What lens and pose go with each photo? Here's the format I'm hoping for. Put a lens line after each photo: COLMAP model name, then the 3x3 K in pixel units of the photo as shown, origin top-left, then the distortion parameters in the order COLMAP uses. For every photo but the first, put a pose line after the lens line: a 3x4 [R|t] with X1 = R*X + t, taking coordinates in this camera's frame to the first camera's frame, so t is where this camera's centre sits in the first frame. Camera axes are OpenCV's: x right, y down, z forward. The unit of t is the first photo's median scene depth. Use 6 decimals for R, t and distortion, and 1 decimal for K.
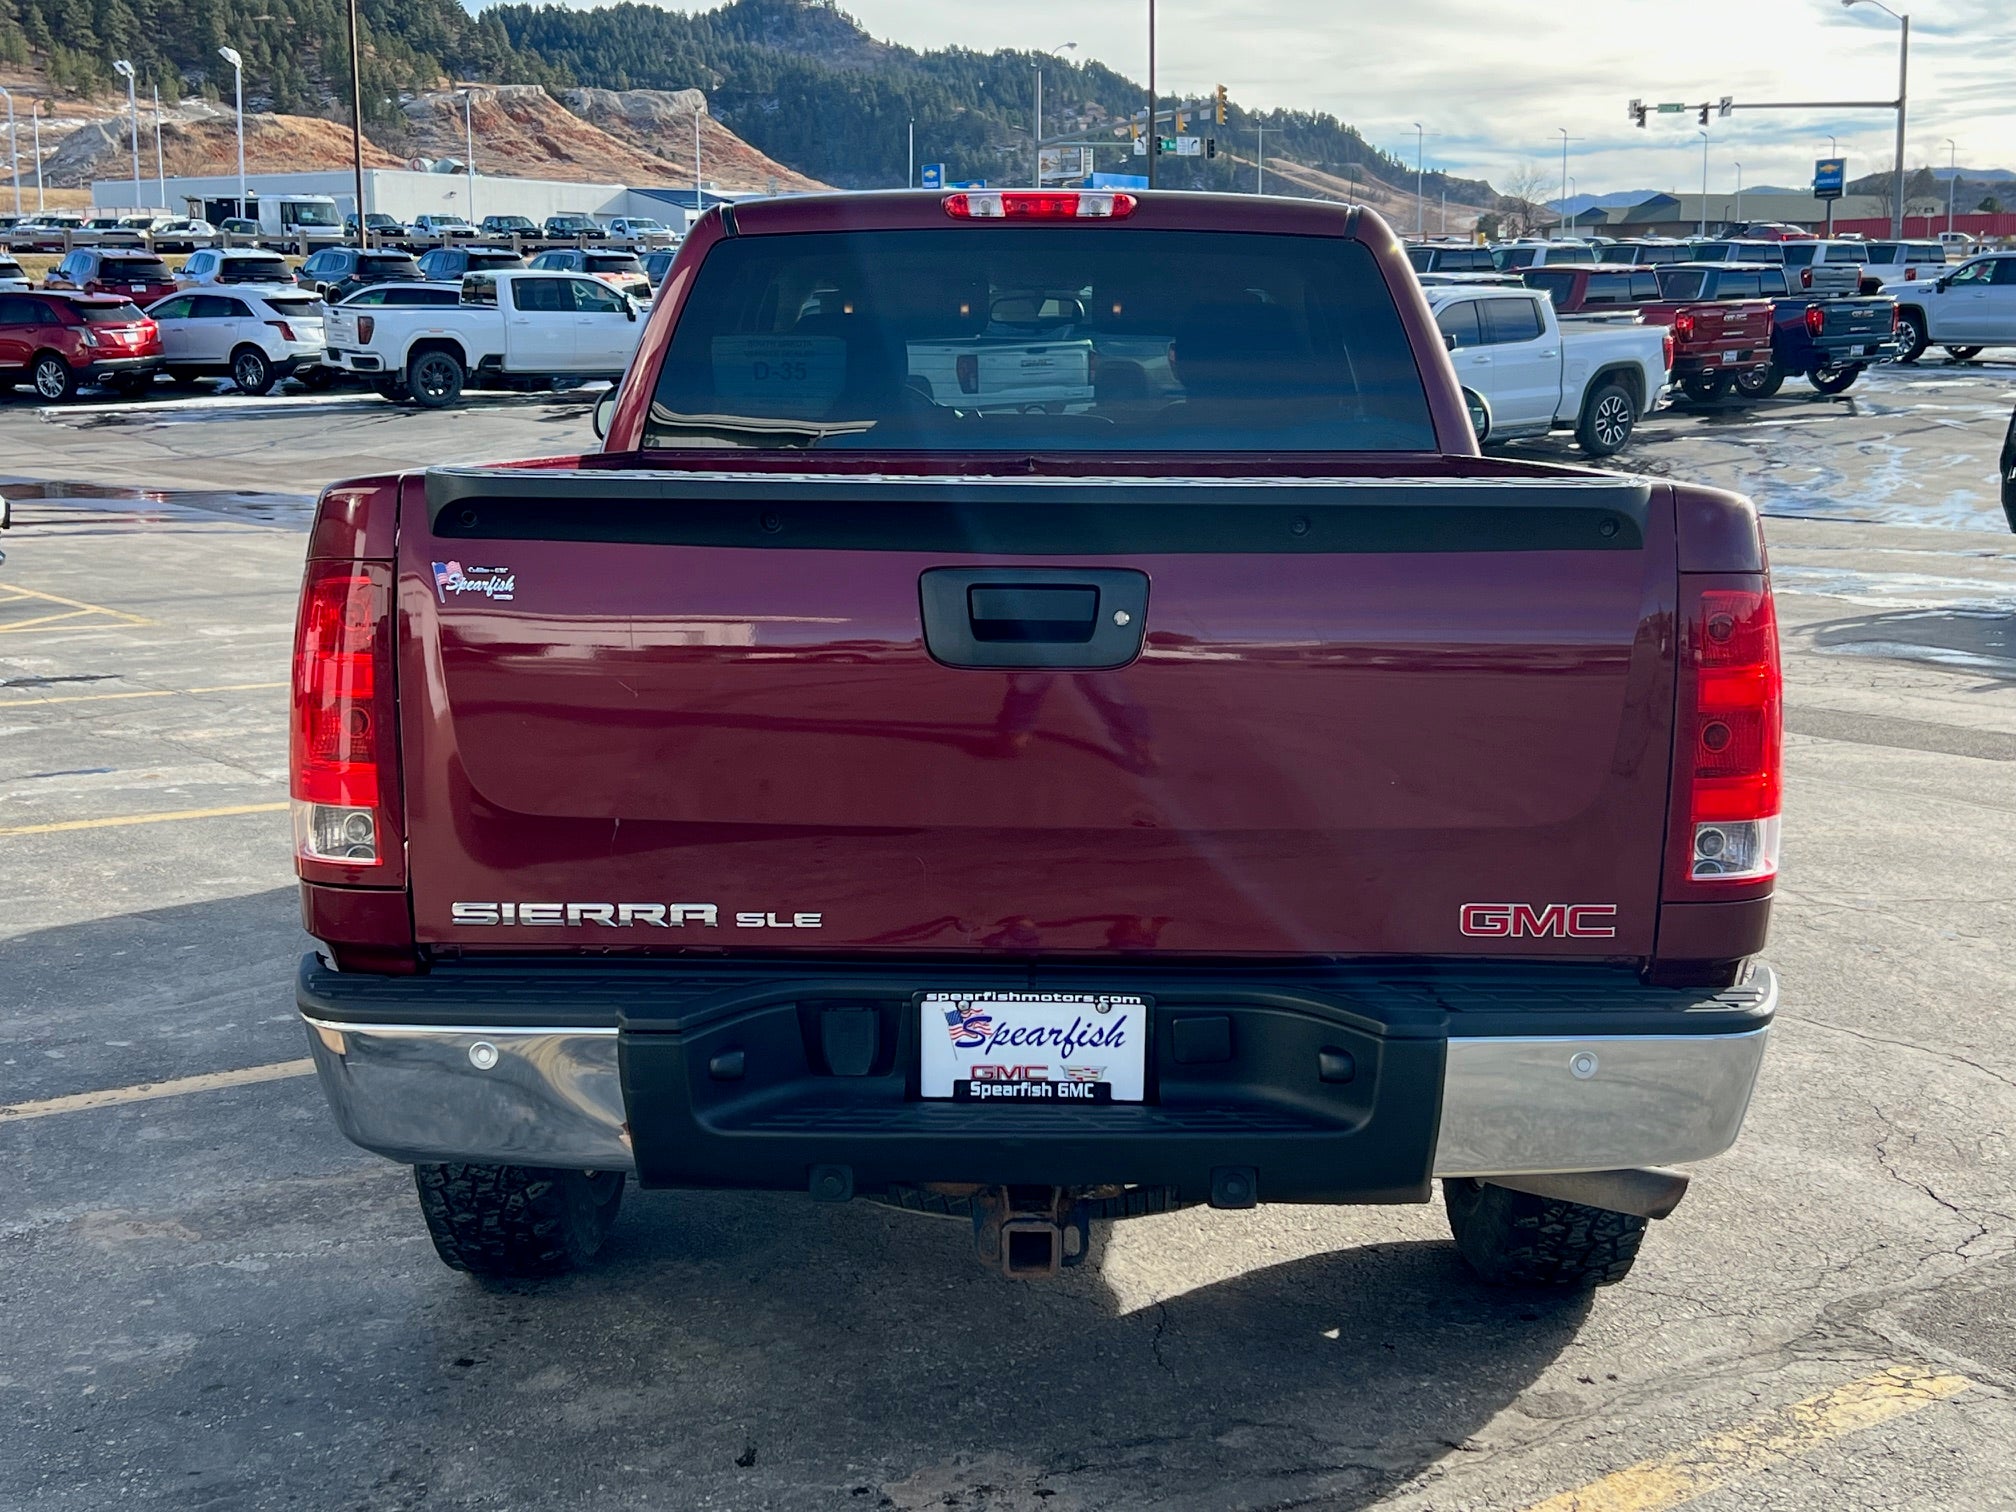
lens RADIAL K [[2542.7, 0, 1008.0], [0, 2542.7, 756.0], [0, 0, 1]] dist [0.126977, -0.289674]
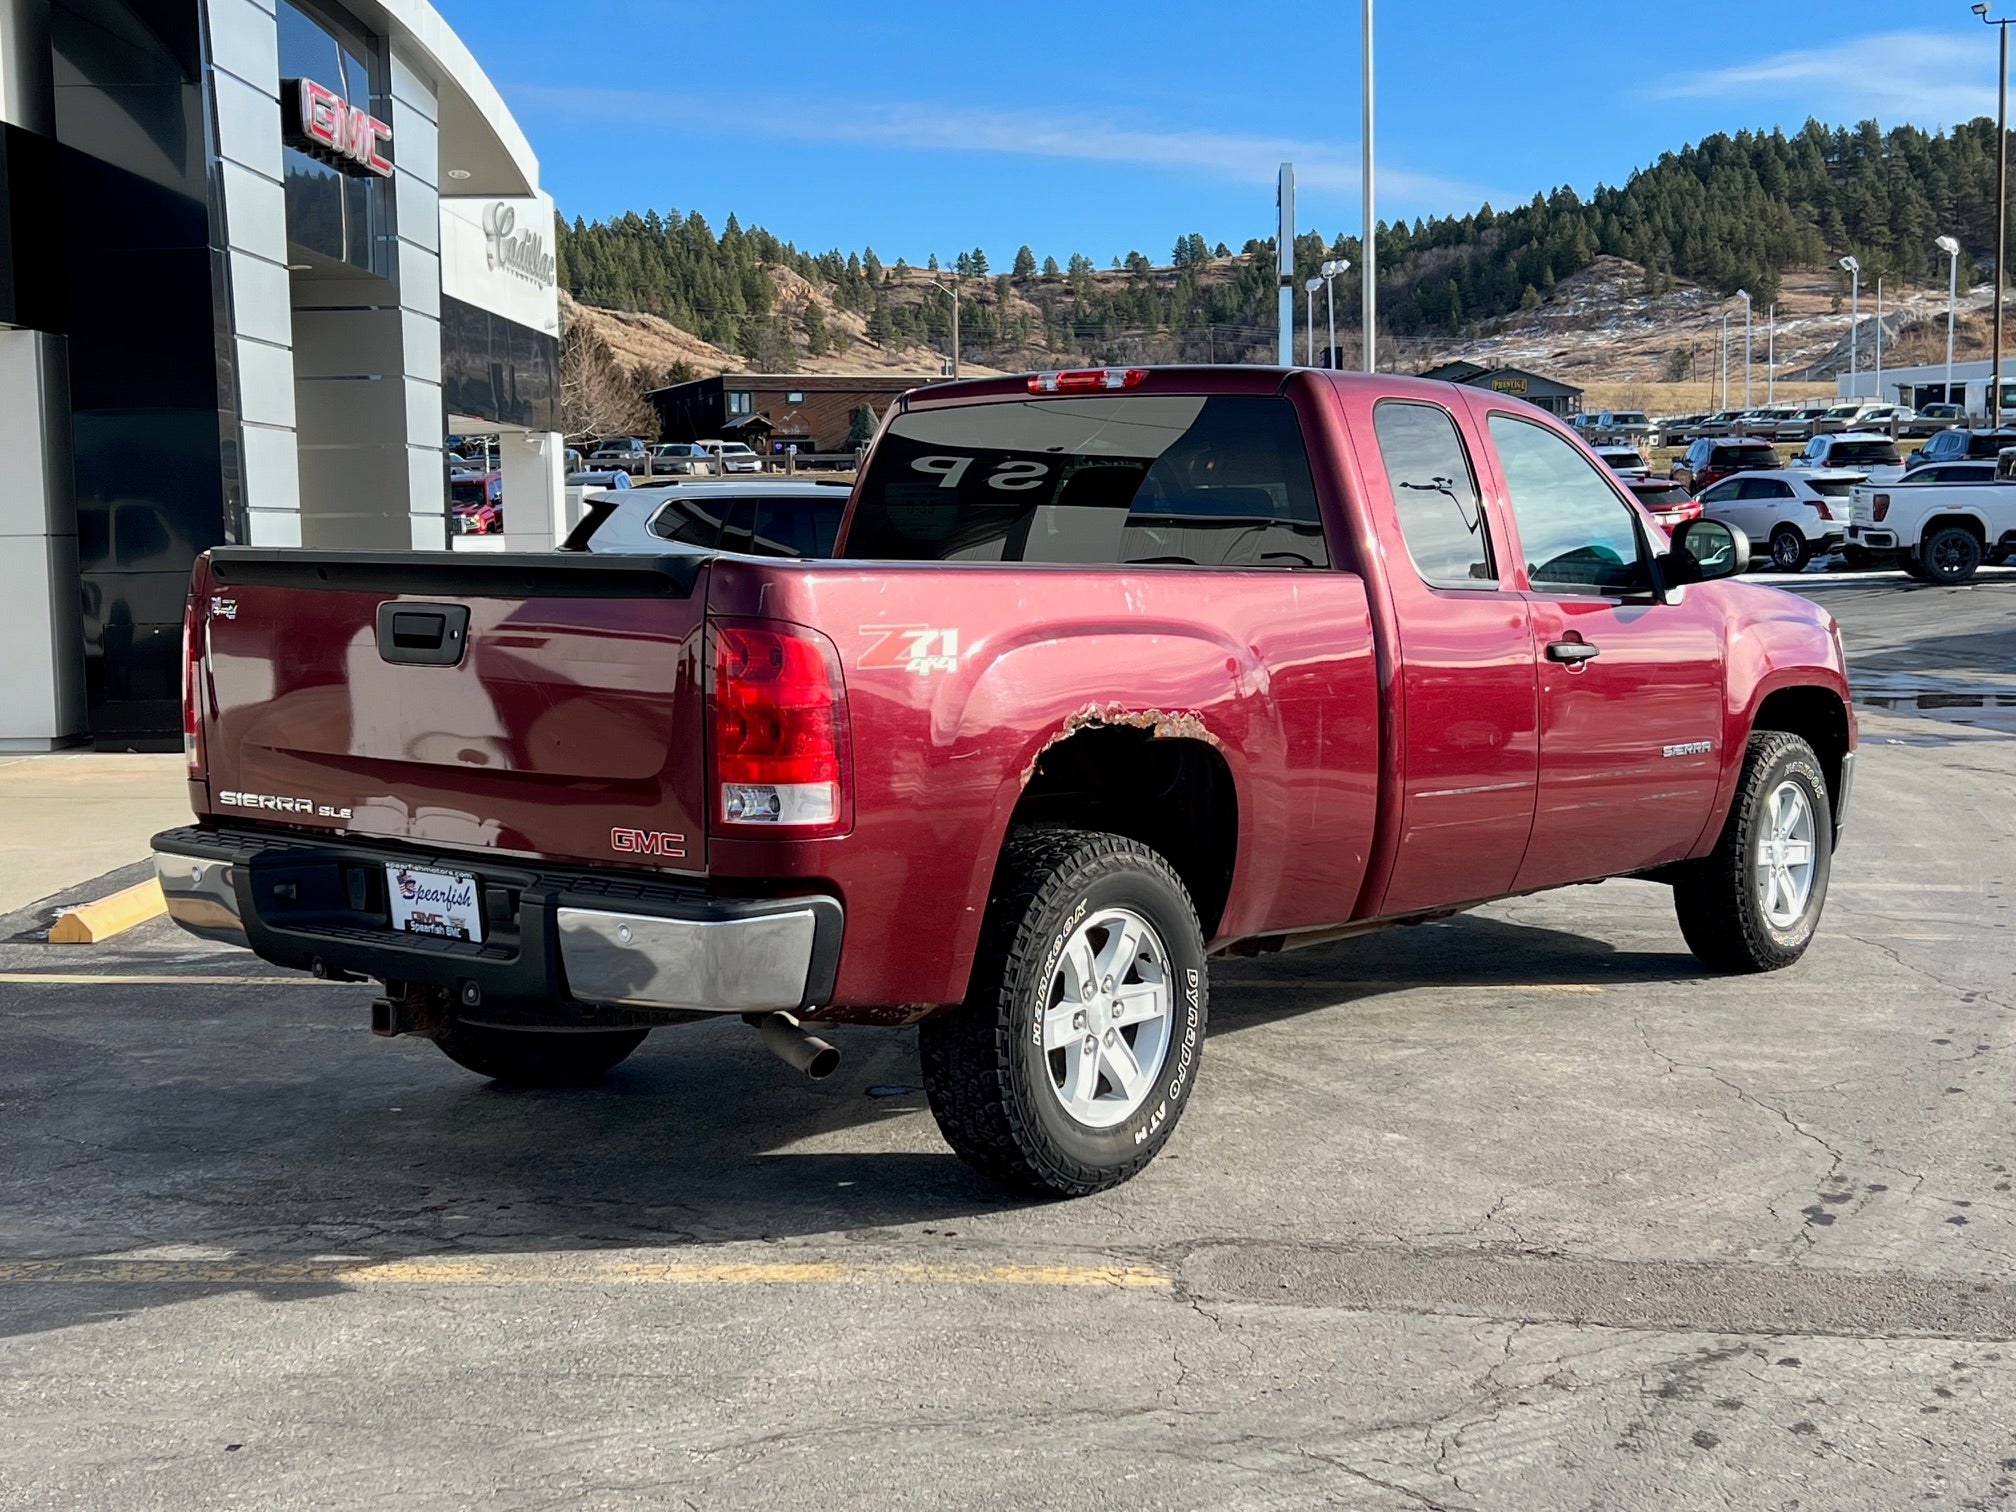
lens RADIAL K [[2542.7, 0, 1008.0], [0, 2542.7, 756.0], [0, 0, 1]] dist [0.126977, -0.289674]
pose [[0.790053, 0.050113, -0.610987, 0.101432], [-0.093552, 0.994835, -0.039374, 0.004116], [0.605858, 0.088267, 0.790661, -0.005501]]
